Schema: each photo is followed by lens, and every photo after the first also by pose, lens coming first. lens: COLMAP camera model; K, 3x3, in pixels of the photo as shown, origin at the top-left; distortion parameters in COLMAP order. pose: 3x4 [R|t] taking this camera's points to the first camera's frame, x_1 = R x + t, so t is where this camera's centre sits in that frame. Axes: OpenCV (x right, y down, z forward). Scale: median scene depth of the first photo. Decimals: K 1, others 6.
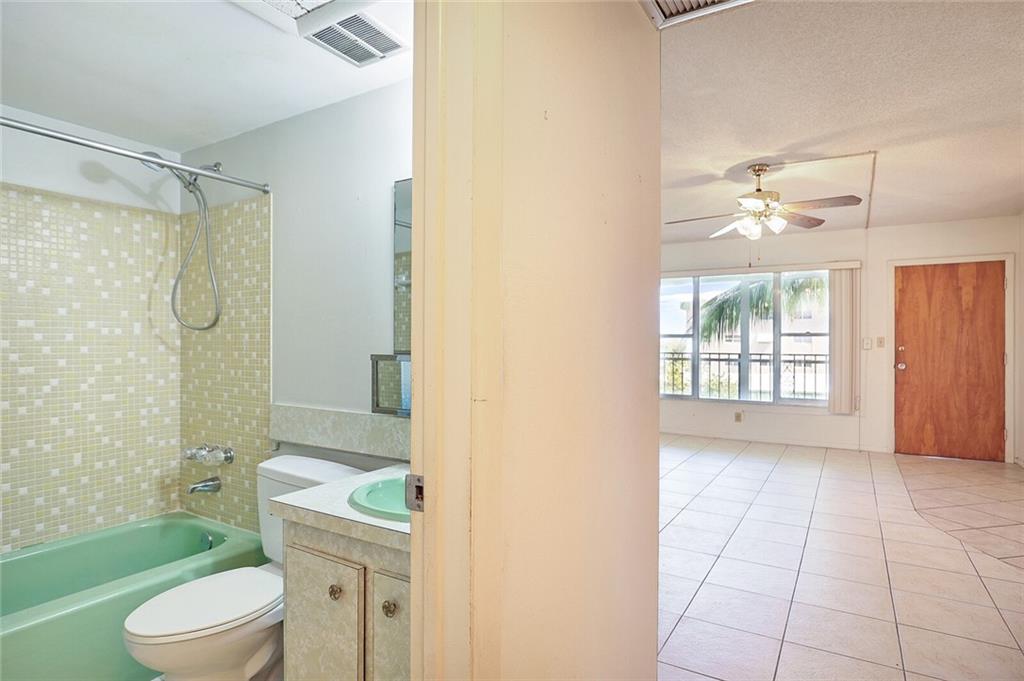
lens RADIAL K [[537.7, 0, 517.6], [0, 537.7, 344.5], [0, 0, 1]] dist [-0.012513, 0.001056]
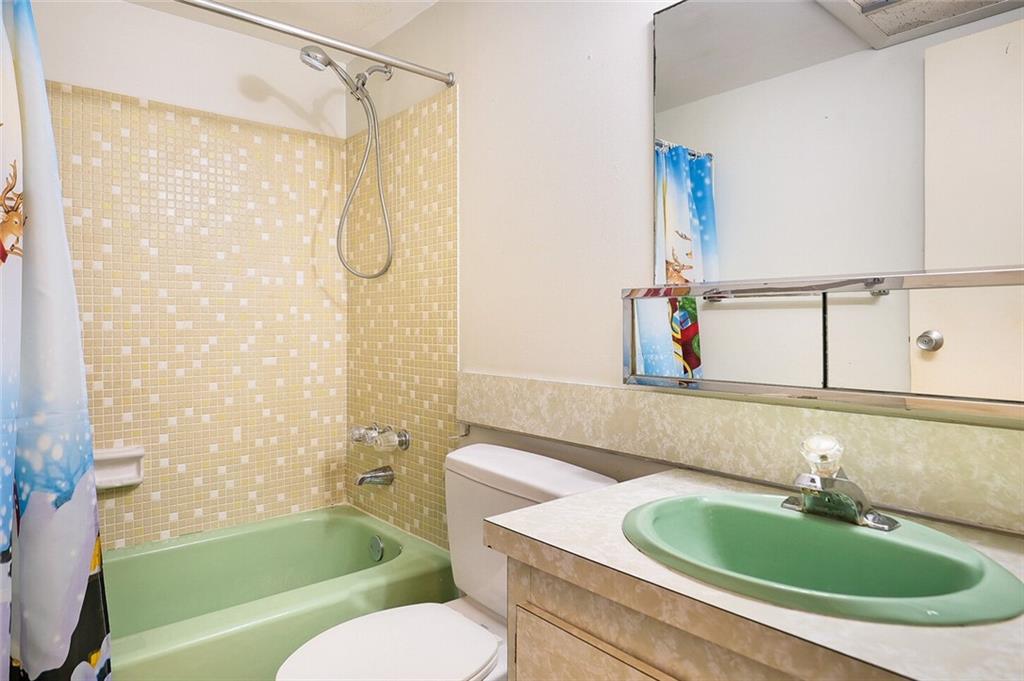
lens RADIAL K [[589.7, 0, 512.0], [0, 589.7, 340.5], [0, 0, 1]] dist [-0.005337, -0.000829]
pose [[0.959372, 0.008850, -0.282004, -0.155464], [-0.003491, 0.999804, 0.019497, 0.049326], [0.282121, -0.017720, 0.959215, 0.240186]]
